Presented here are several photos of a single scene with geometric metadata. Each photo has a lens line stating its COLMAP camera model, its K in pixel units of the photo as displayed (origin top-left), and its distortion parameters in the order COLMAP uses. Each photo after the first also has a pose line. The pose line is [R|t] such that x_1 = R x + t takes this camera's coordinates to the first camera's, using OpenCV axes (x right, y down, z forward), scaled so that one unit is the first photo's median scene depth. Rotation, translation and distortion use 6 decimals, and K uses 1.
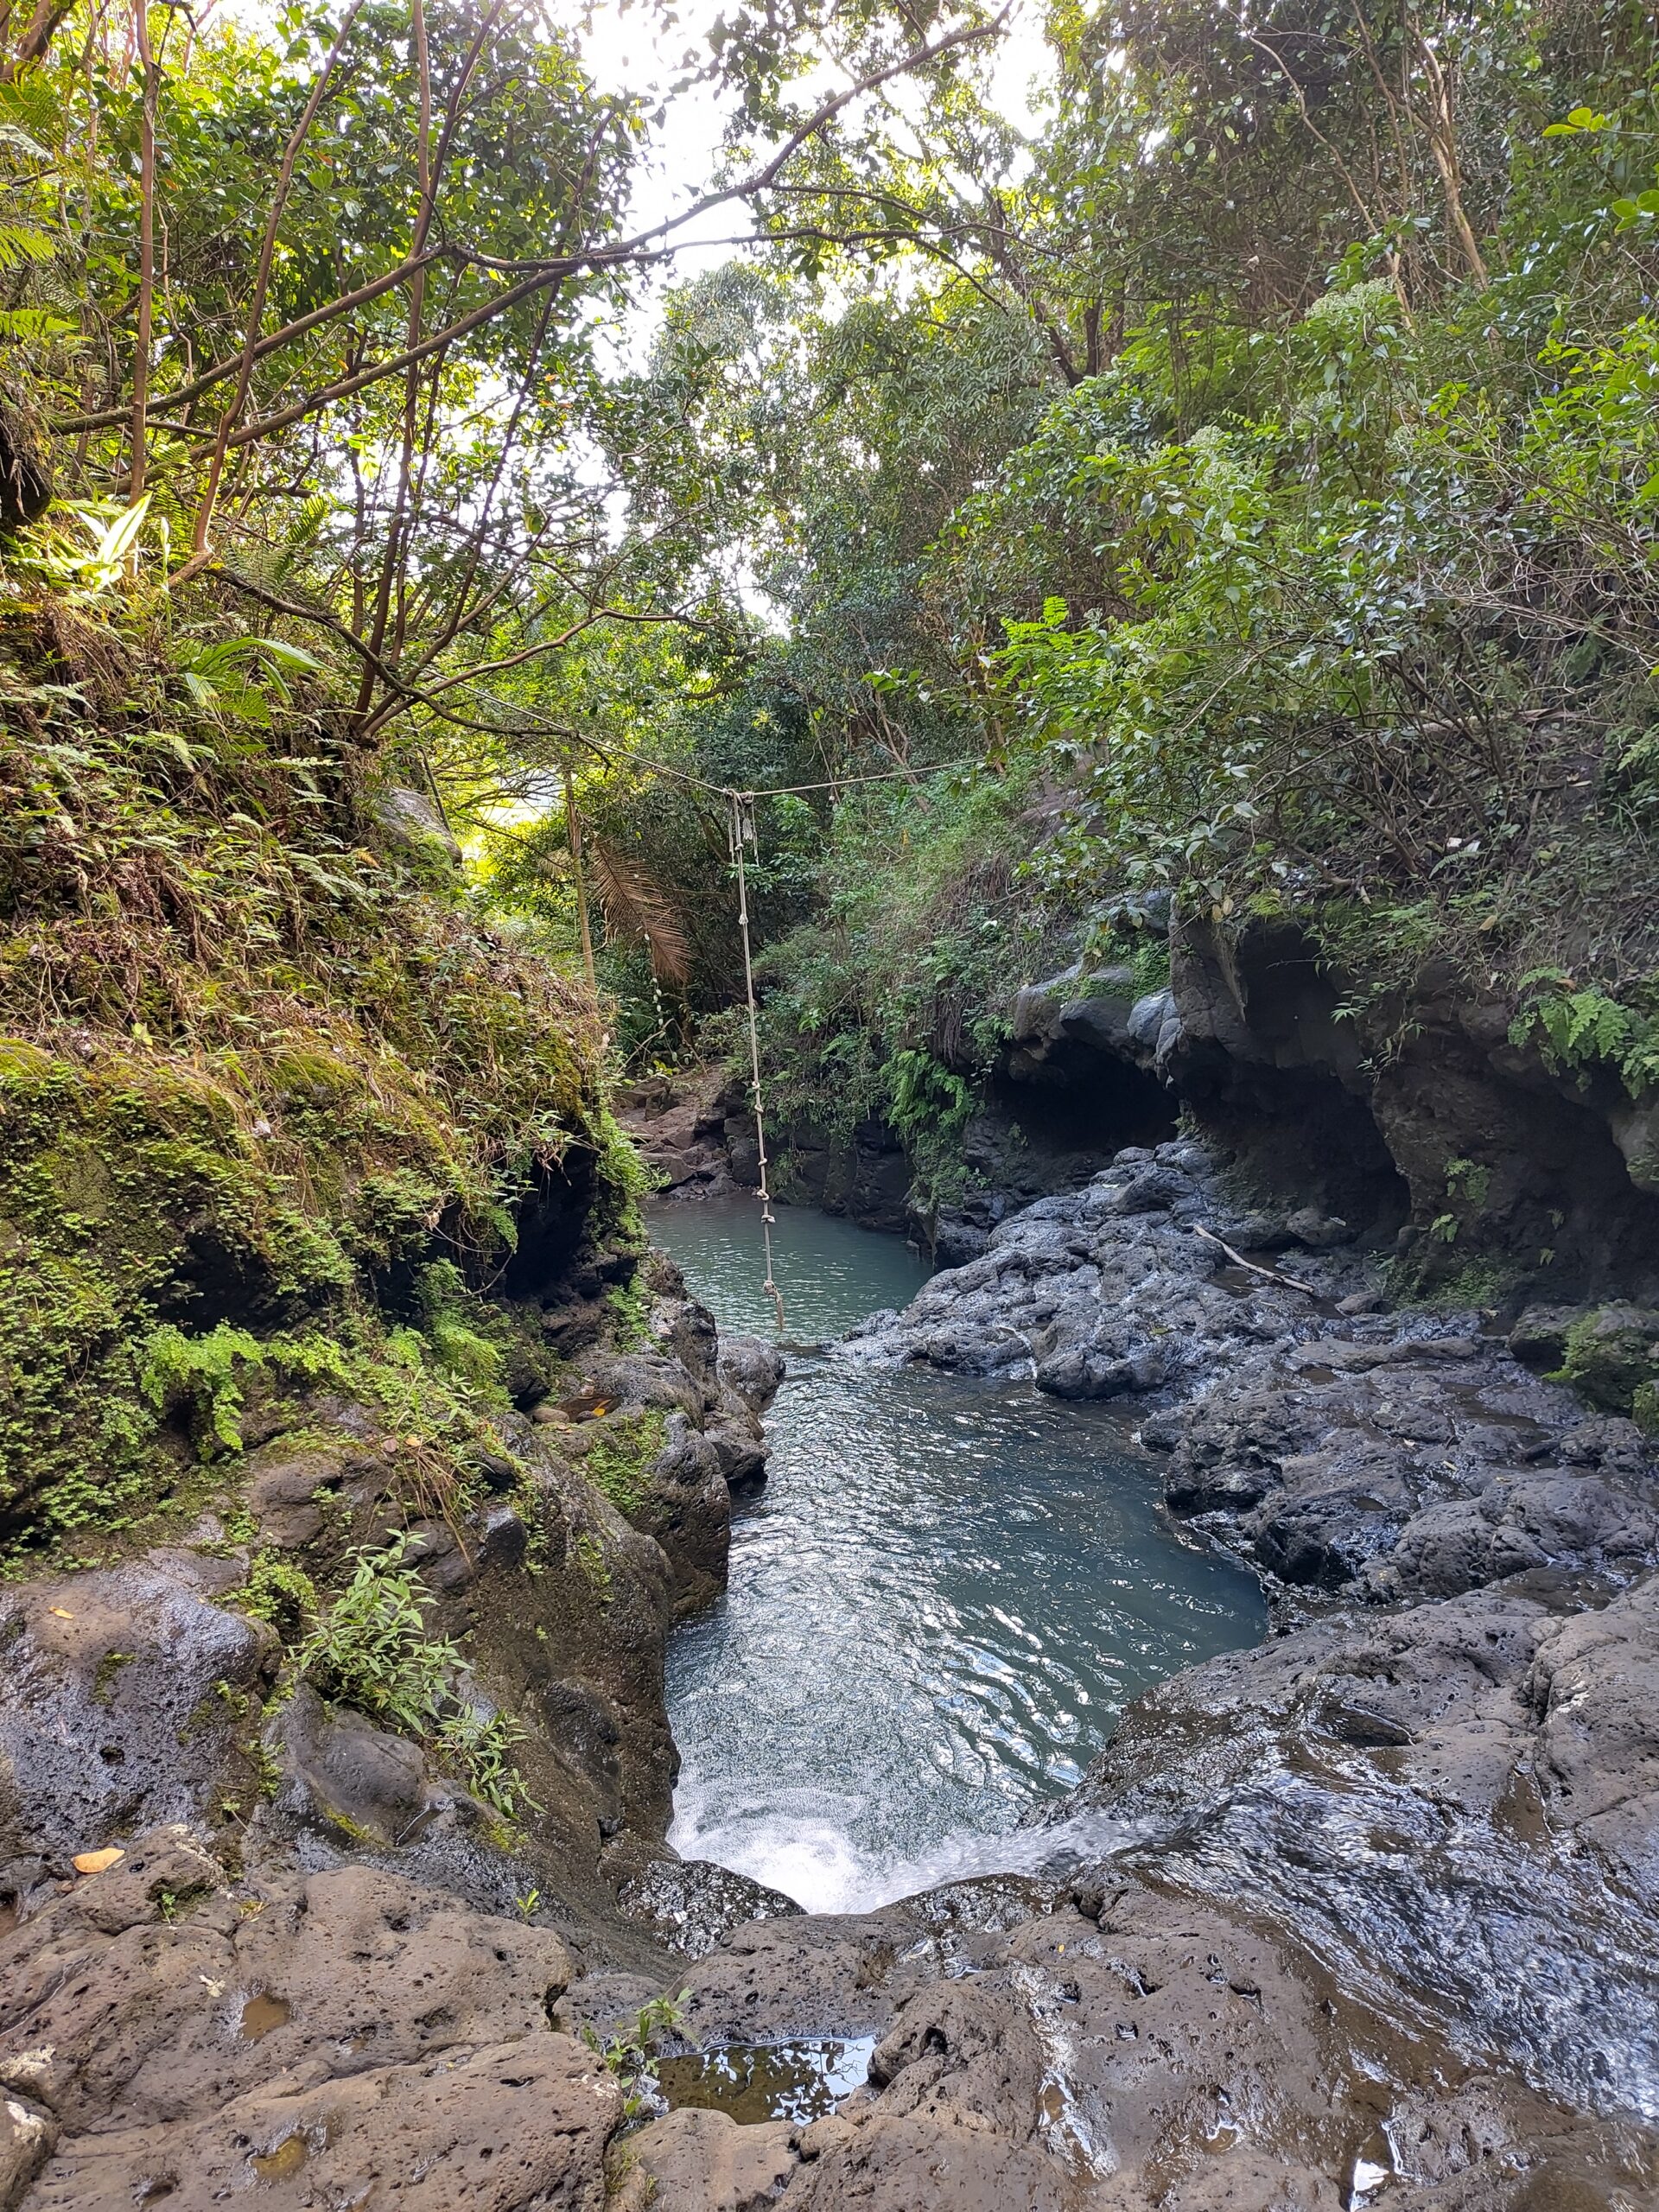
lens RADIAL K [[1561.3, 0, 831.2], [0, 1561.3, 1027.1], [0, 0, 1]] dist [0.041876, -0.001108]
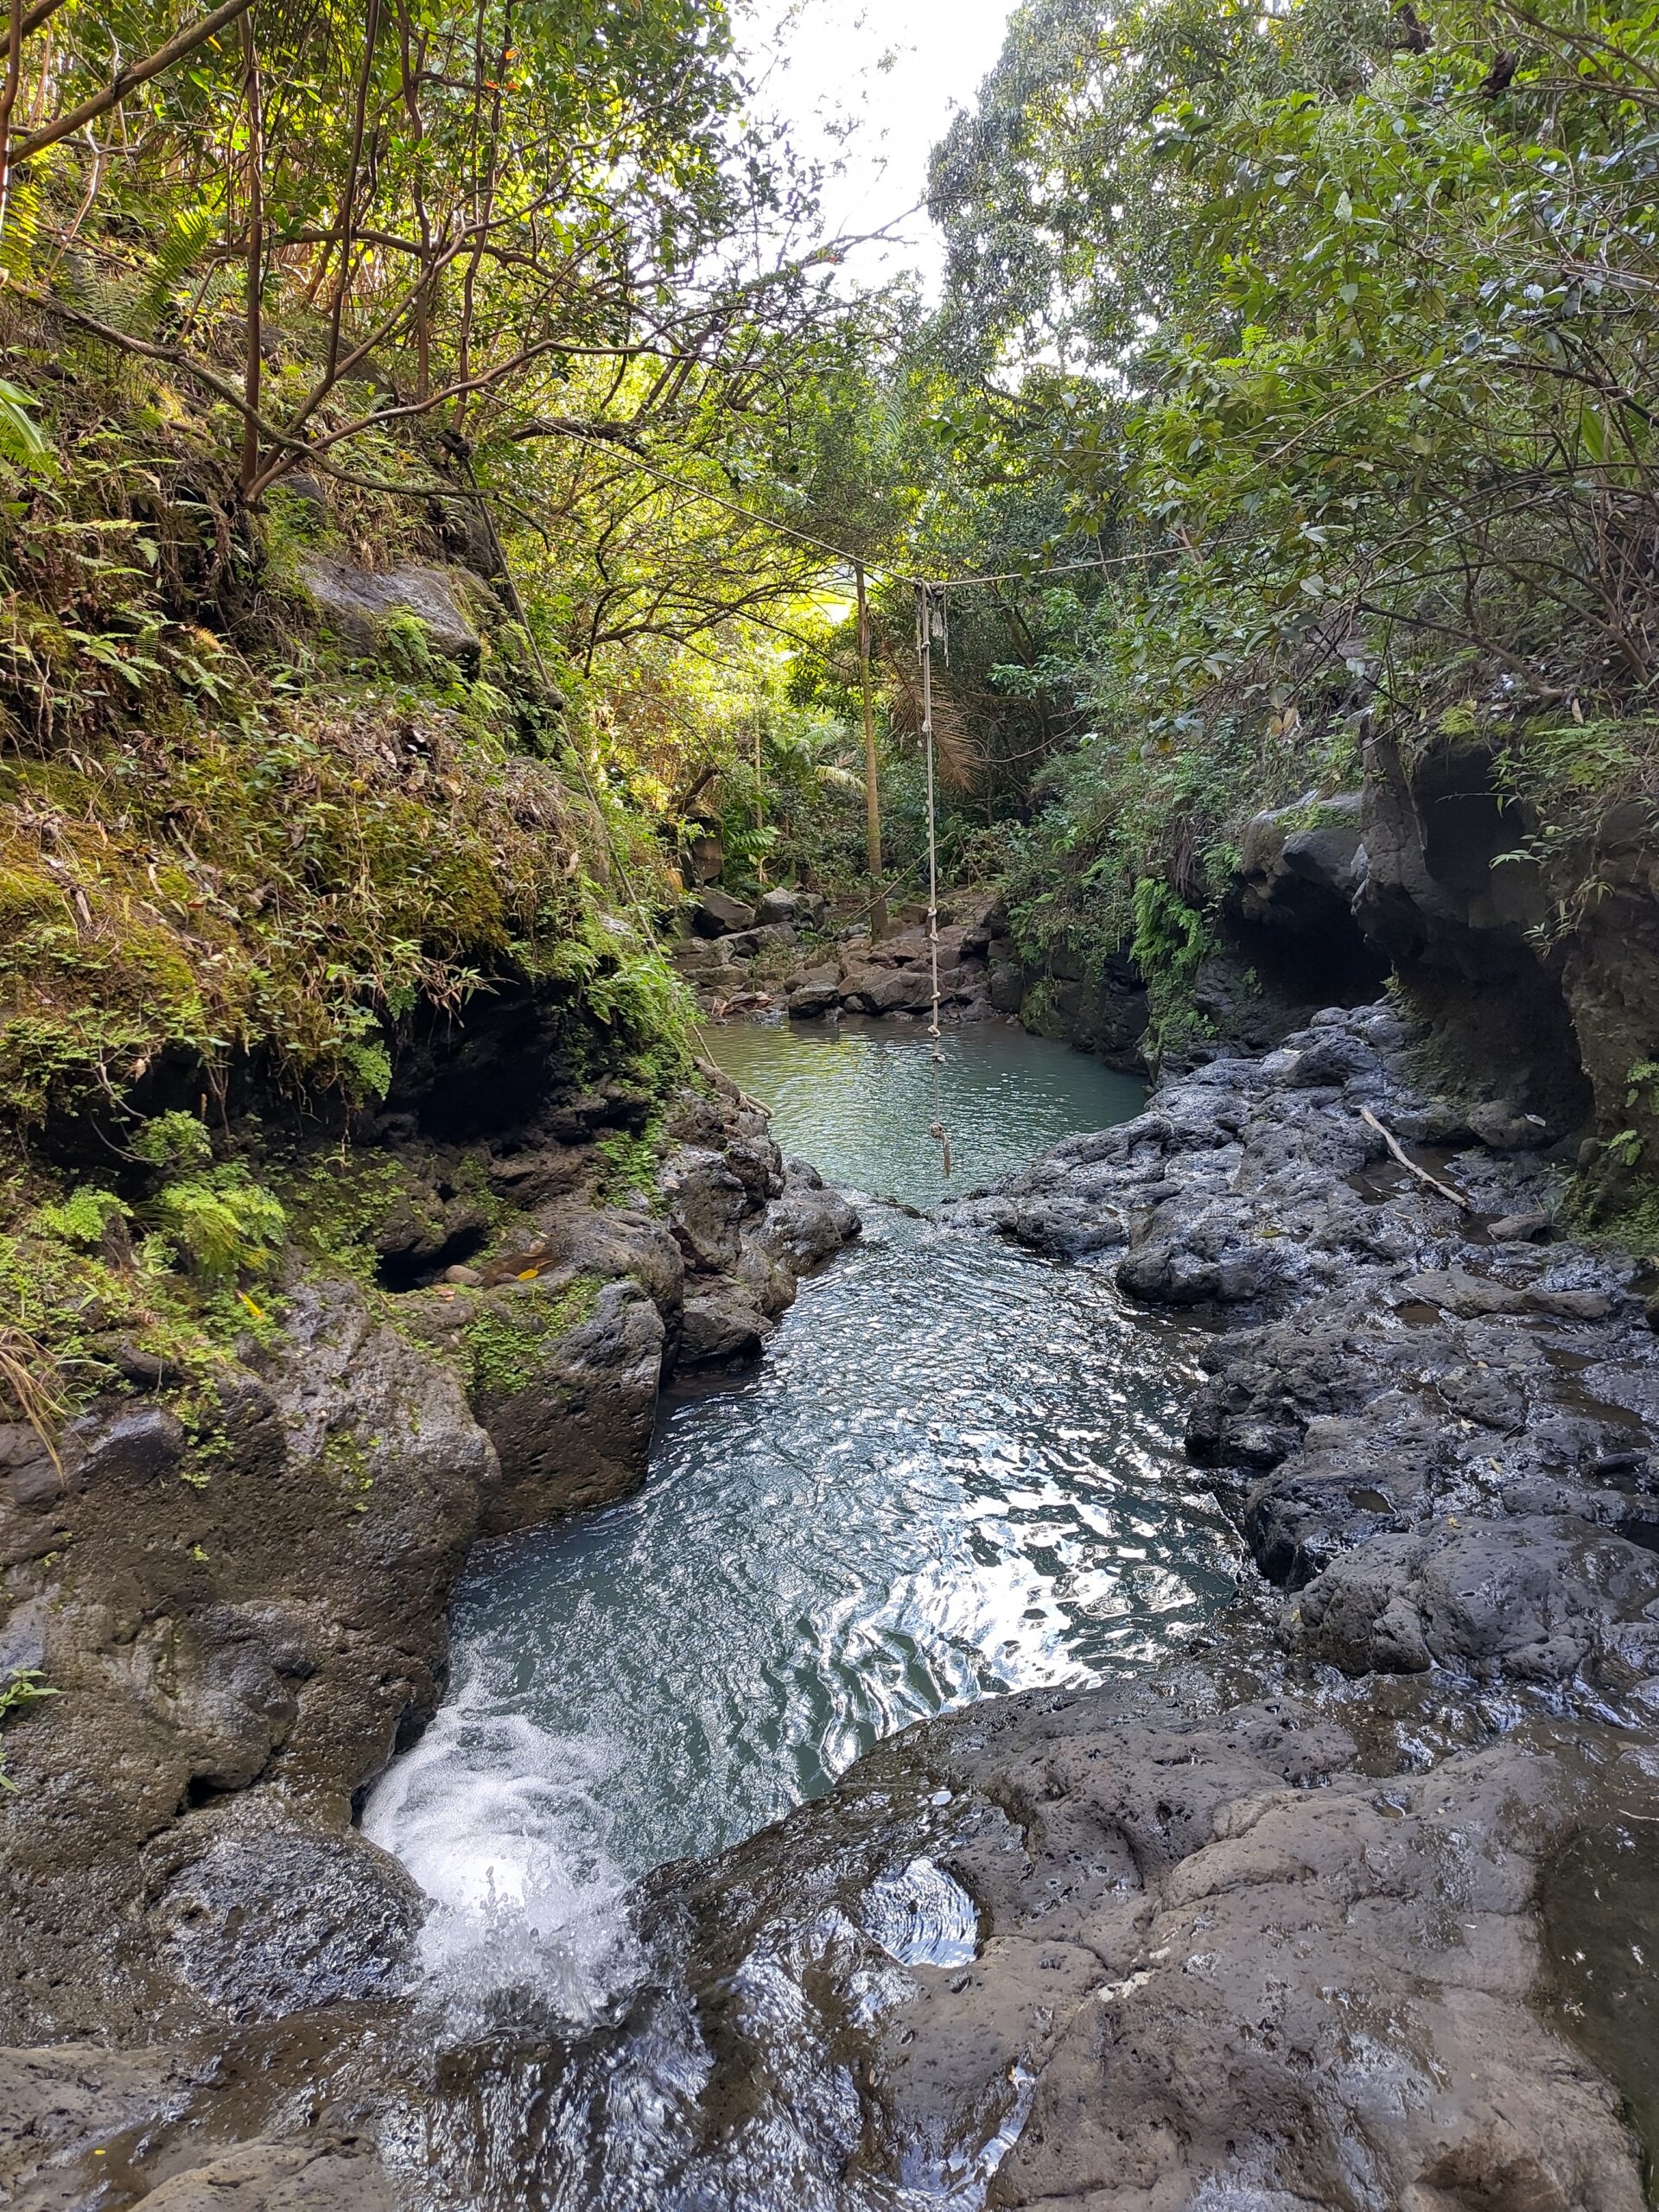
lens RADIAL K [[1561.3, 0, 831.2], [0, 1561.3, 1027.1], [0, 0, 1]] dist [0.041876, -0.001108]
pose [[0.969338, 0.068145, -0.236094, 0.170090], [-0.039079, 0.991301, 0.125676, -0.012430], [0.242605, -0.112596, 0.963569, 0.141012]]
